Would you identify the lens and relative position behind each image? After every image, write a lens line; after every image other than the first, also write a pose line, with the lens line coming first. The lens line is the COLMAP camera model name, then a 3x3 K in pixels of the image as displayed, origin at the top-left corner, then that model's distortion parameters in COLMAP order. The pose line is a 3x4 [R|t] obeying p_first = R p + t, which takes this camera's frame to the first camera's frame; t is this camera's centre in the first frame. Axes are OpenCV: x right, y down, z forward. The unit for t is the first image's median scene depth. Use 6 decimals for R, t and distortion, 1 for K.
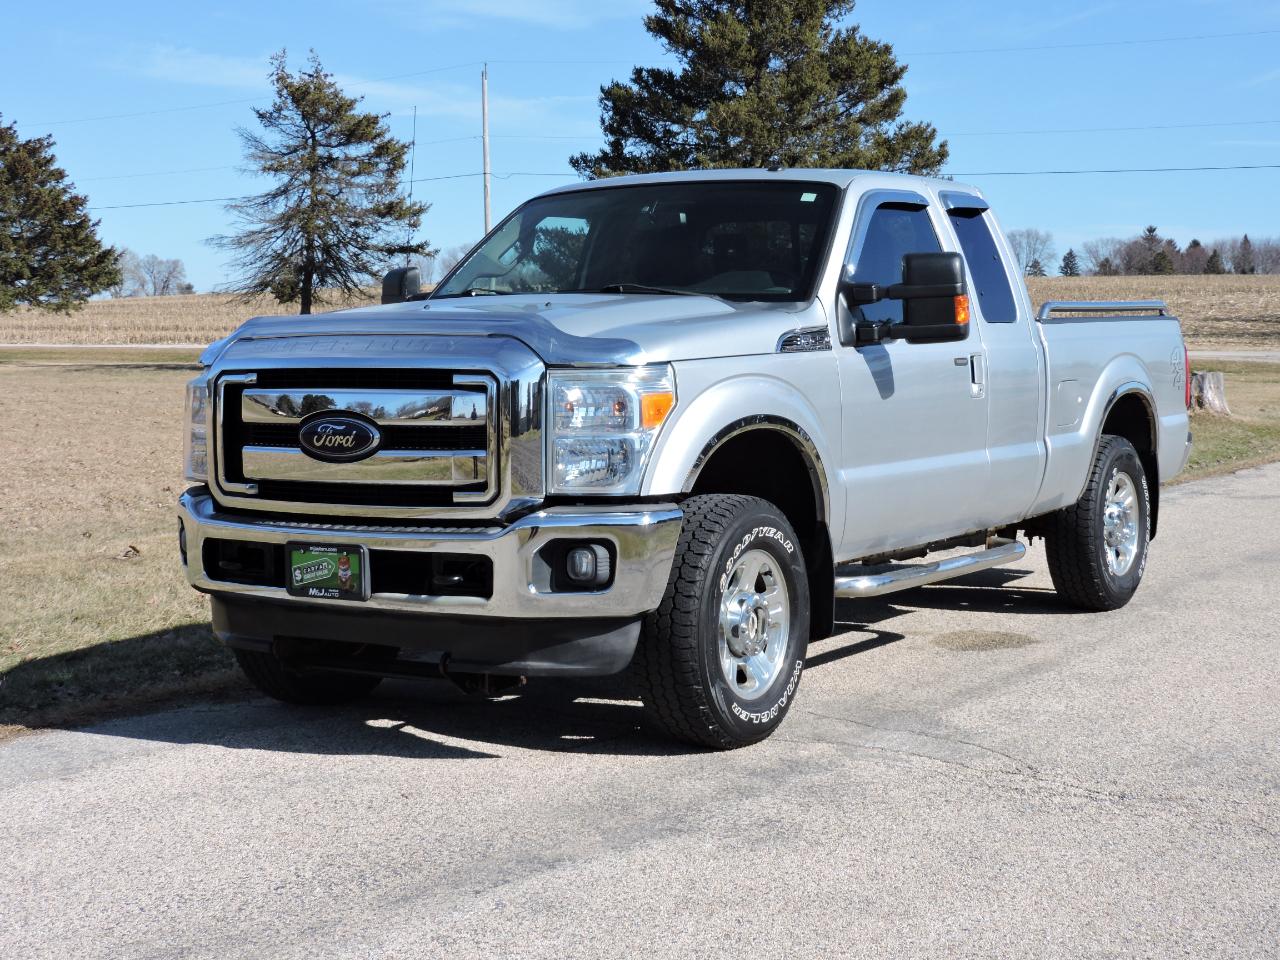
lens RADIAL K [[2156.4, 0, 640.0], [0, 2156.4, 480.0], [0, 0, 1]] dist [-0.029948, 0.058100]
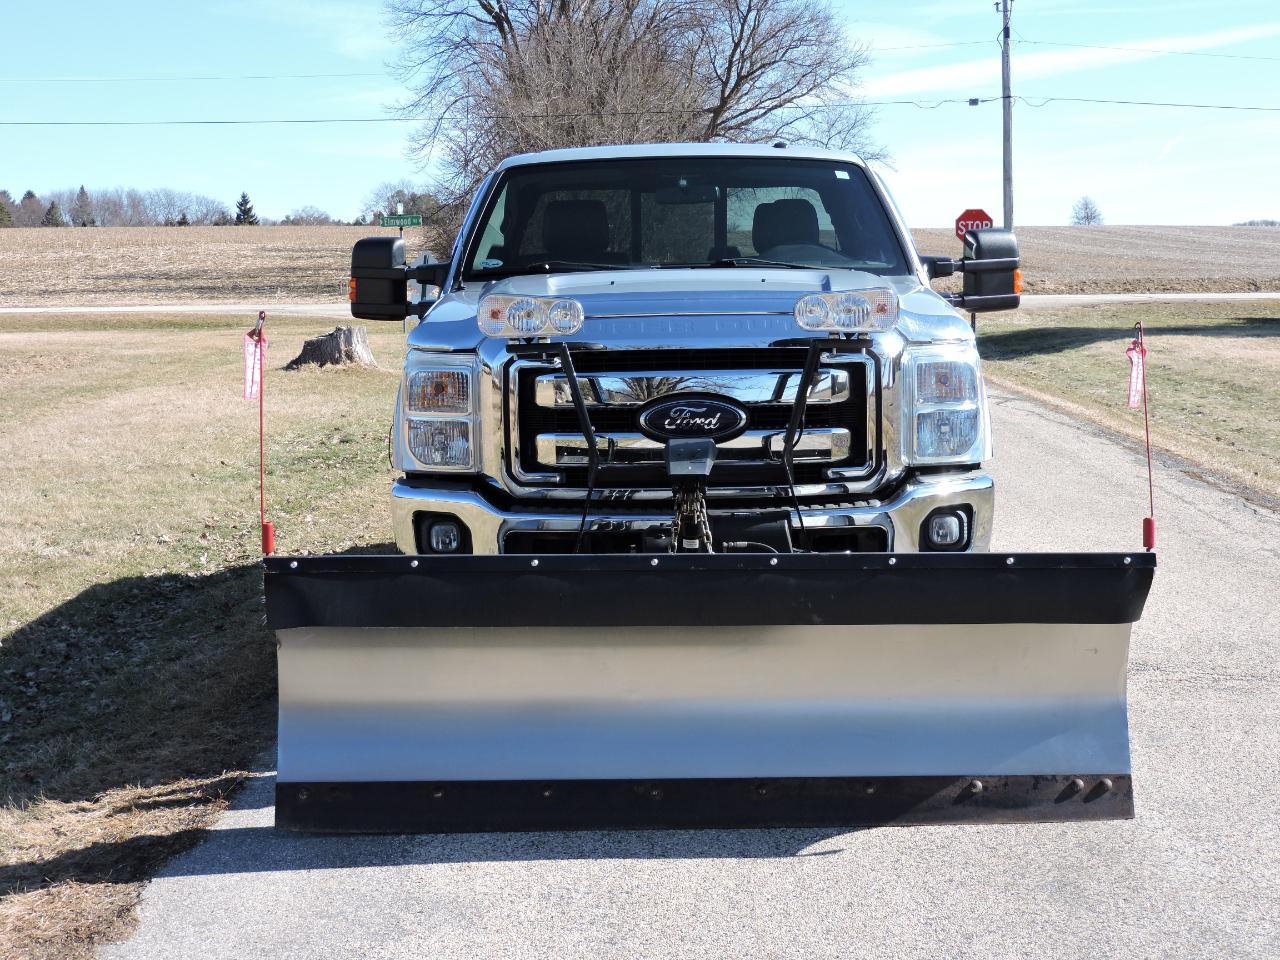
lens RADIAL K [[2214.9, 0, 565.9], [0, 2214.9, 528.1], [0, 0, 1]] dist [-0.321372, 2.020445]
pose [[0.865599, -0.069809, 0.495849, -0.693799], [0.048687, 0.997276, 0.055410, -0.028980], [-0.498366, -0.023822, 0.866639, 0.153606]]
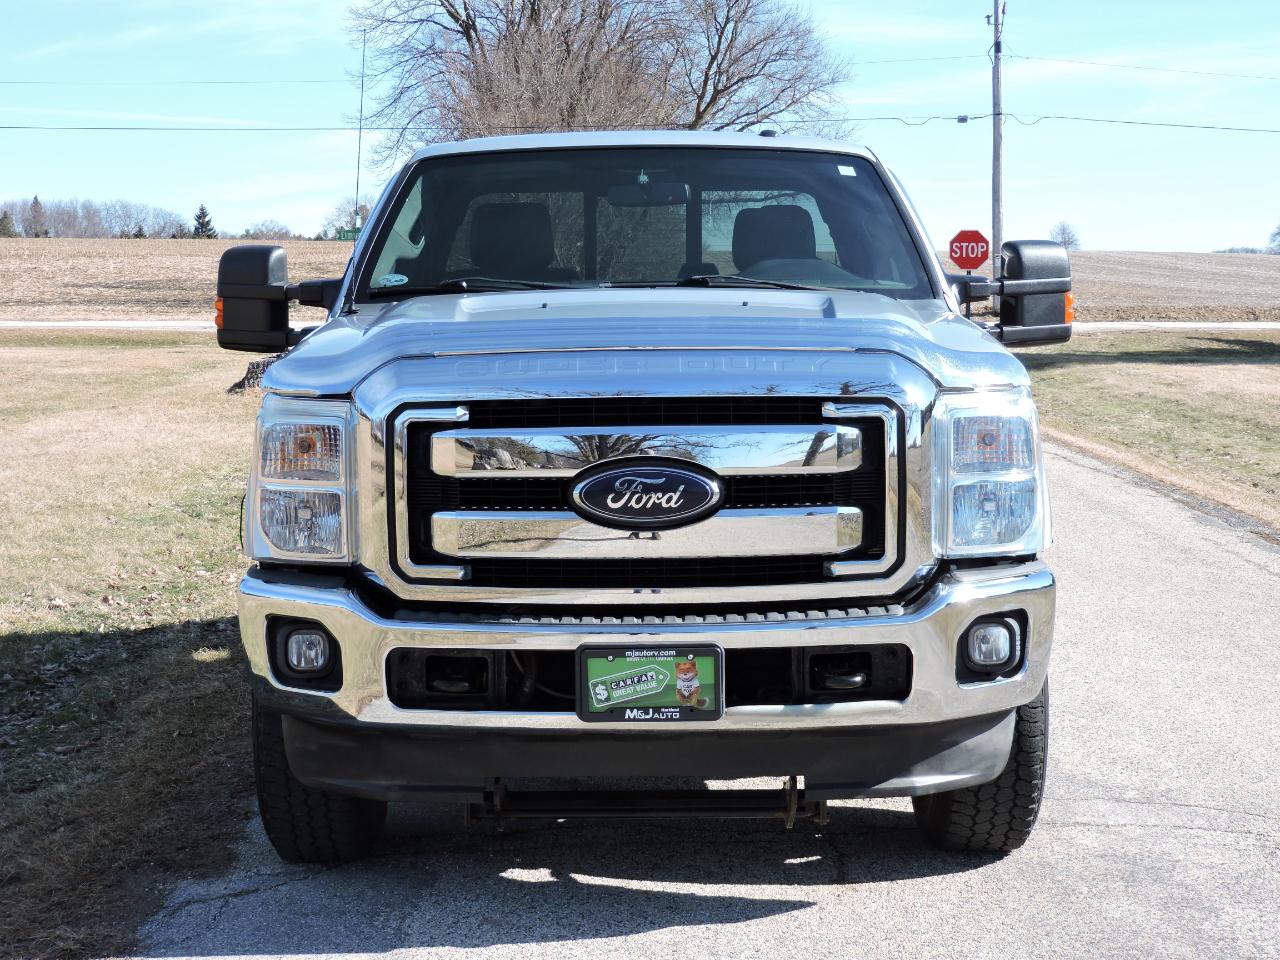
lens RADIAL K [[2222.6, 0, 640.0], [0, 2222.6, 480.0], [0, 0, 1]] dist [-0.061697, -0.041516]
pose [[0.842277, -0.046670, 0.537020, -0.537506], [0.038875, 0.998910, 0.025838, -0.043889], [-0.537641, -0.000886, 0.843173, 0.380146]]
